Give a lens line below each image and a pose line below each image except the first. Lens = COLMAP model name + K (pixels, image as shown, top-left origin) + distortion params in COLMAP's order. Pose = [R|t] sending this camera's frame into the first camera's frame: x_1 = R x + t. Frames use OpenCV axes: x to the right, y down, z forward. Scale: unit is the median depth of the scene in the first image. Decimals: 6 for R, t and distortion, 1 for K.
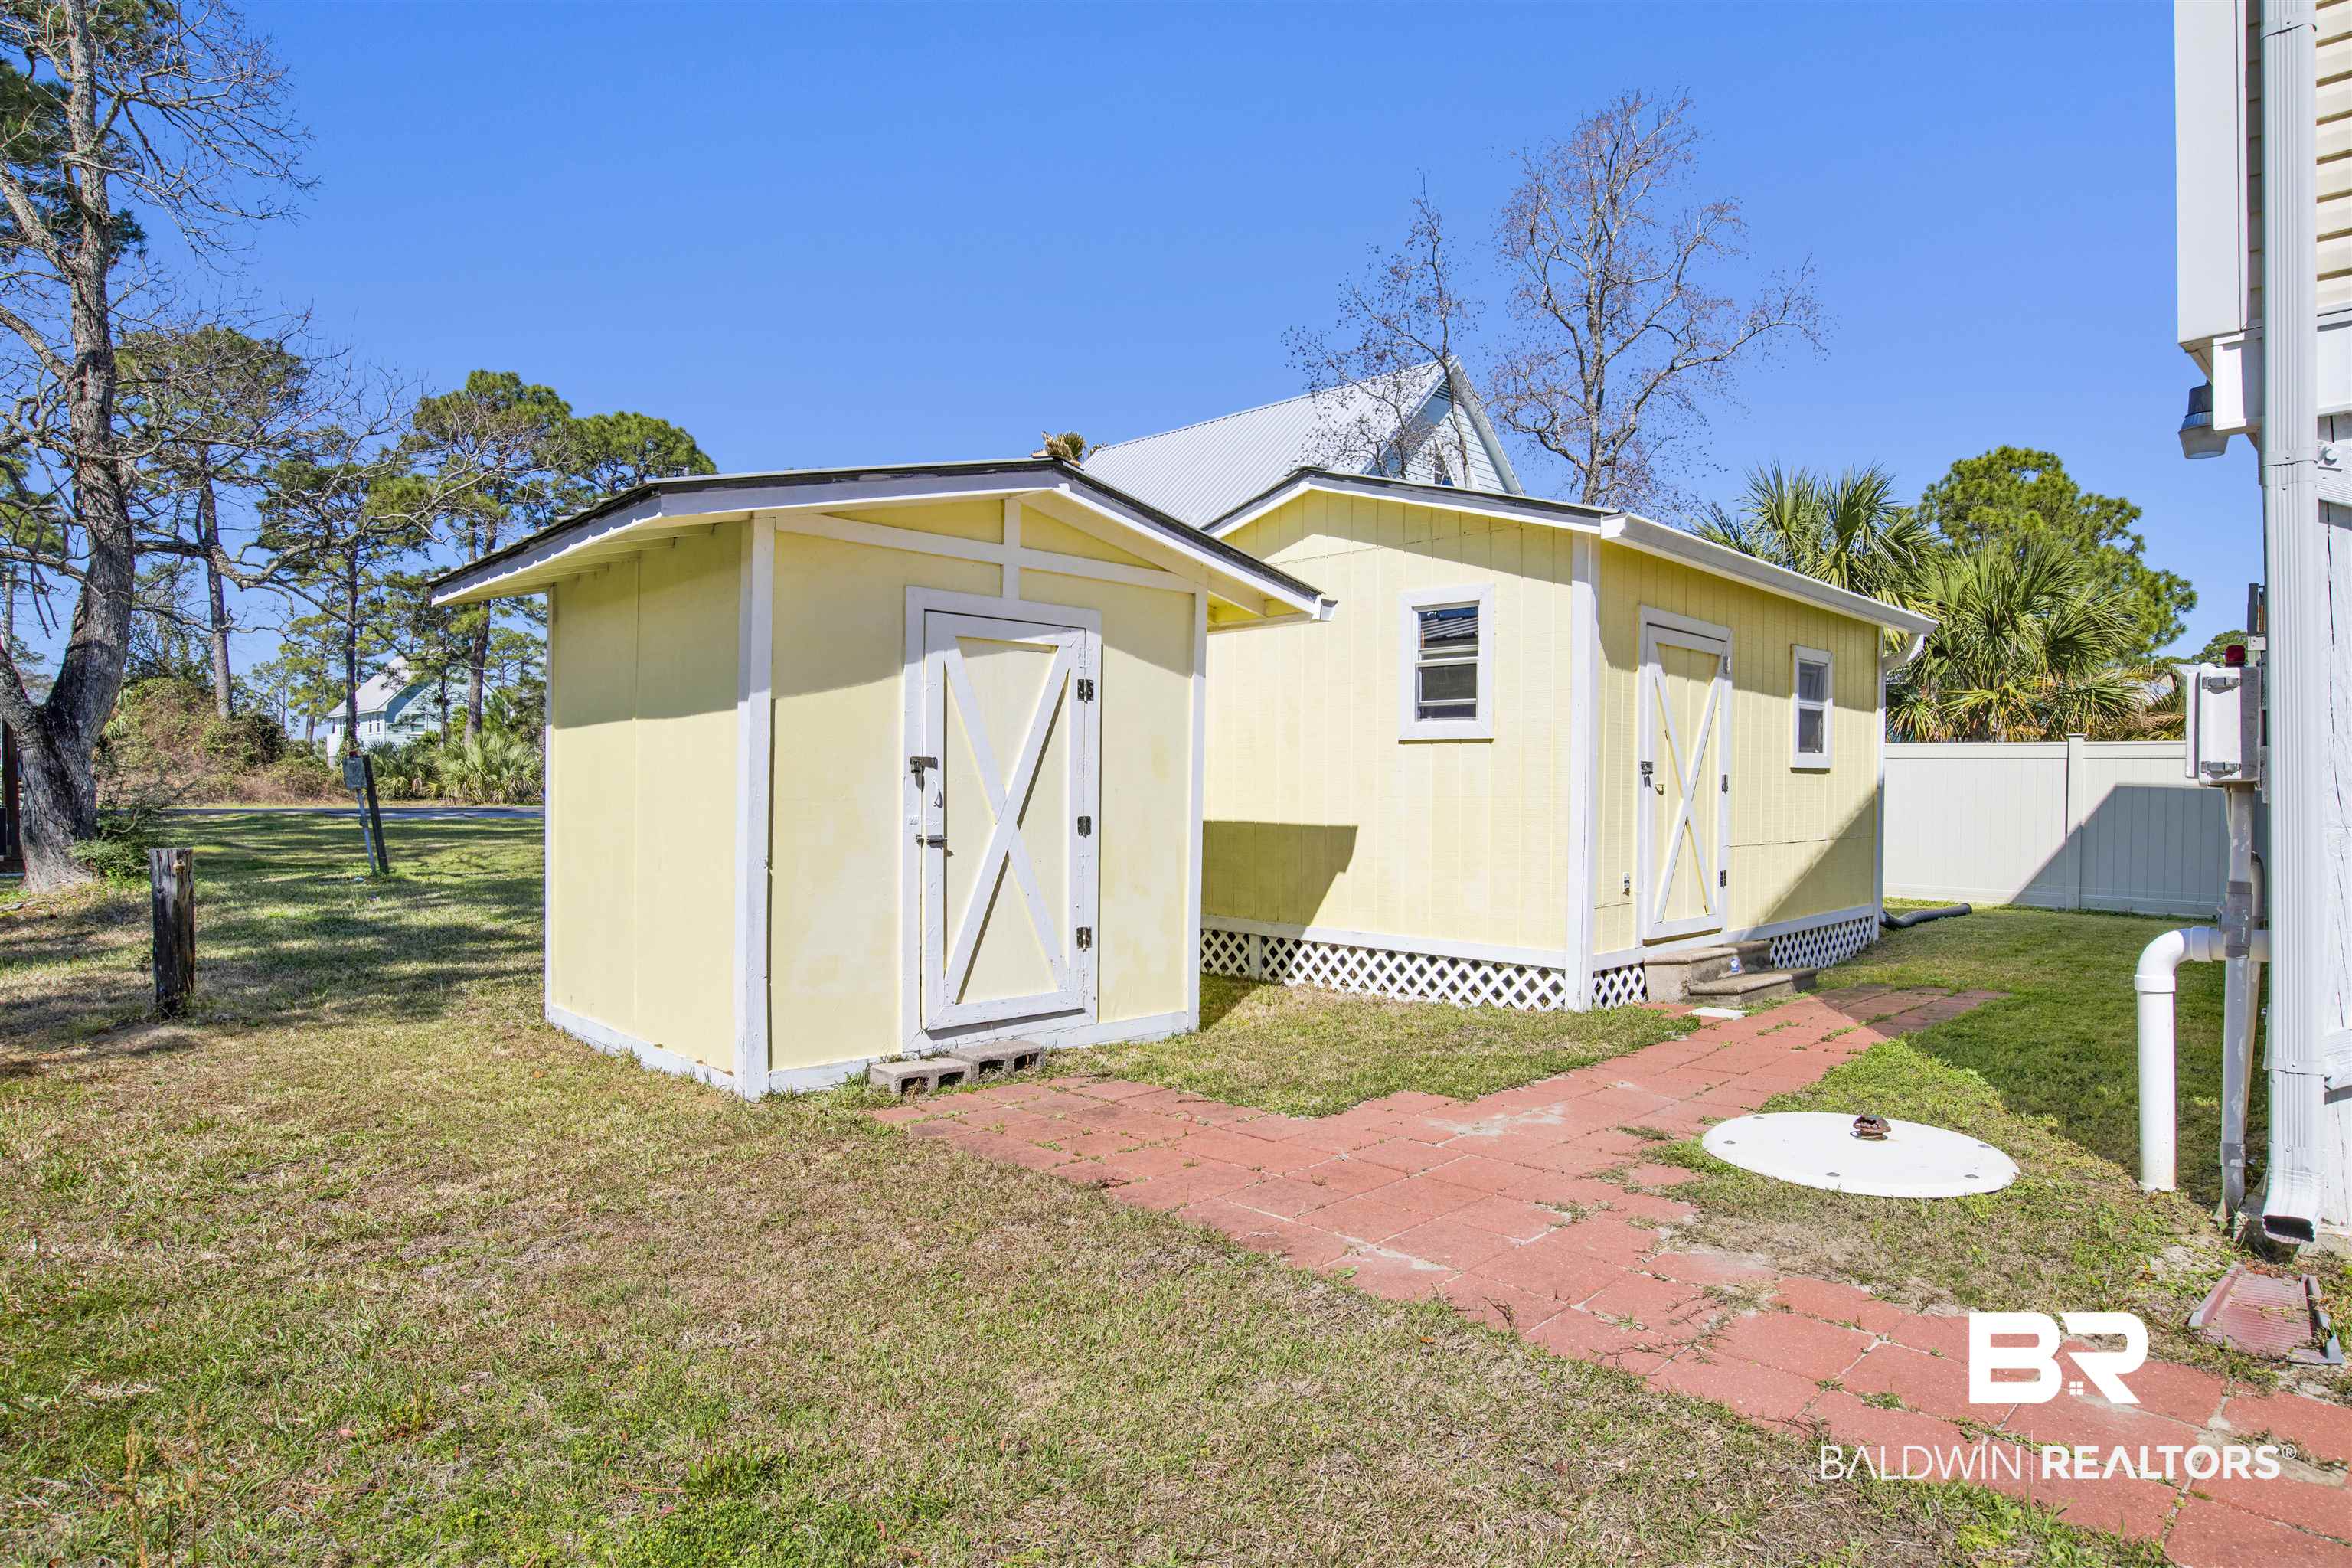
lens RADIAL K [[1331.6, 0, 1176.0], [0, 1331.6, 784.0], [0, 0, 1]] dist [-0.033424, 0.001362]
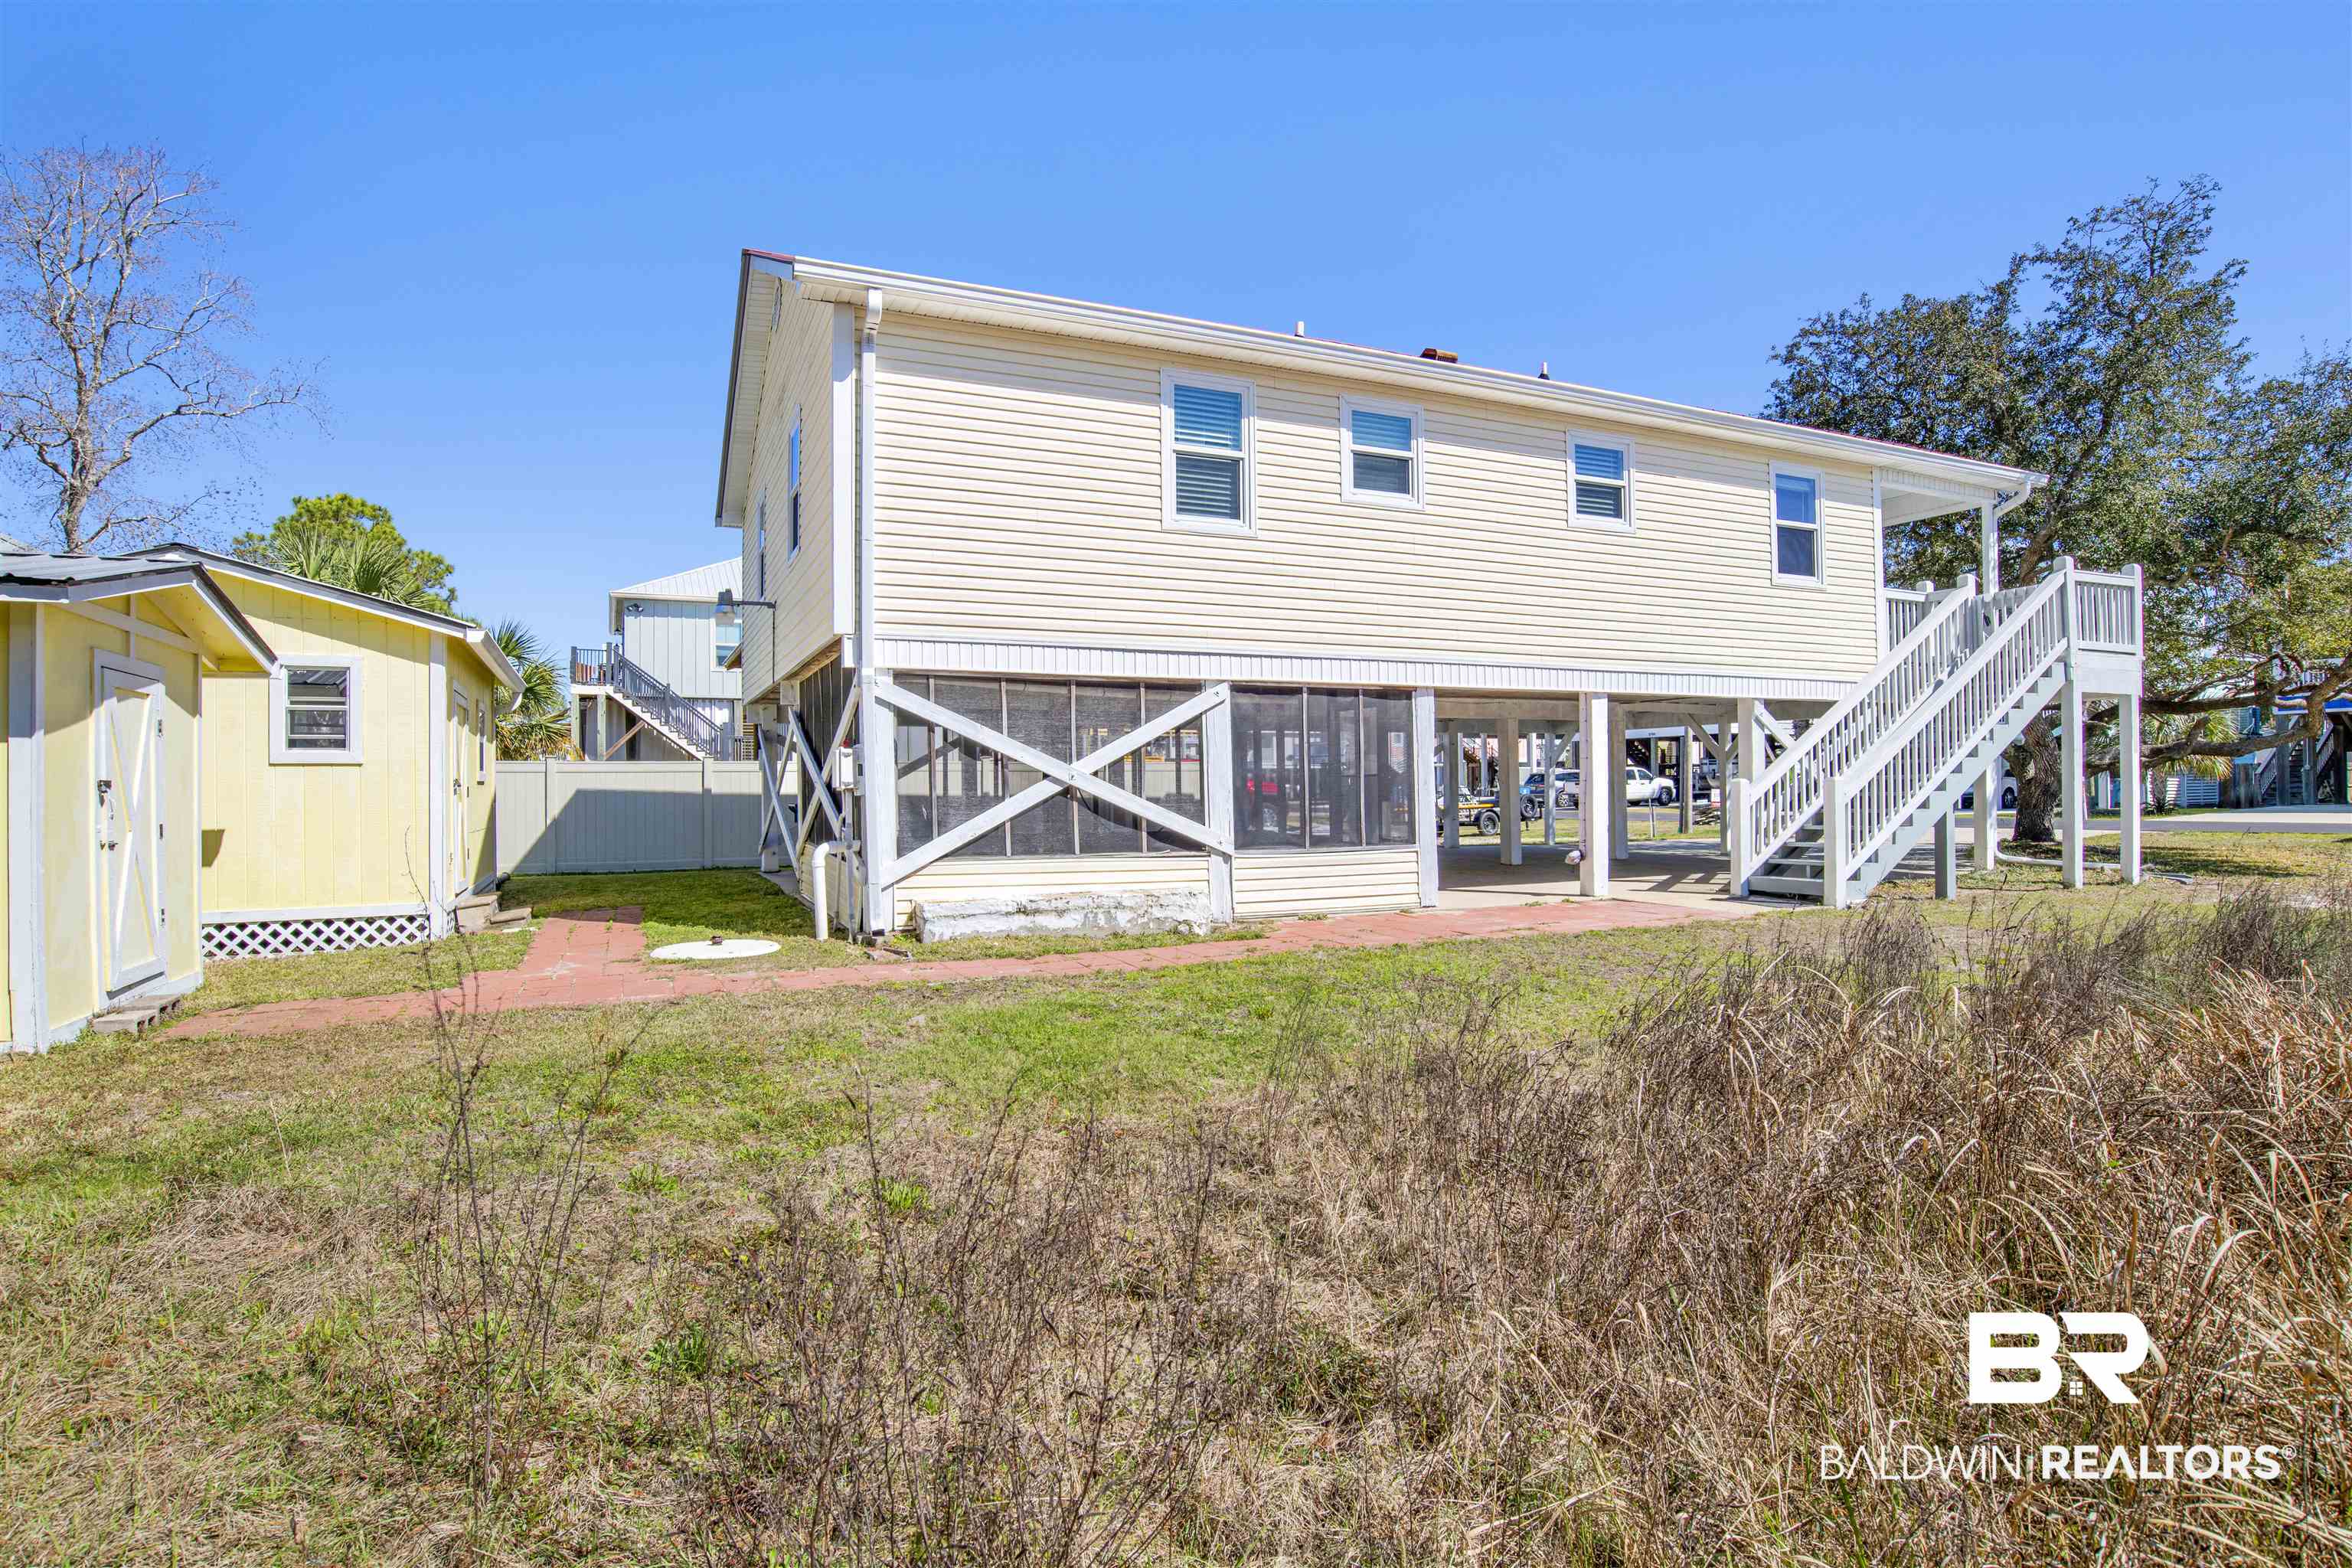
lens RADIAL K [[1248.1, 0, 1159.7], [0, 1248.1, 782.9], [0, 0, 1]] dist [-0.086525, 0.042049]
pose [[0.359451, -0.008212, 0.933128, -0.668091], [0.011892, 0.999920, 0.004219, -0.008196], [-0.933088, 0.009581, 0.359520, -0.278271]]
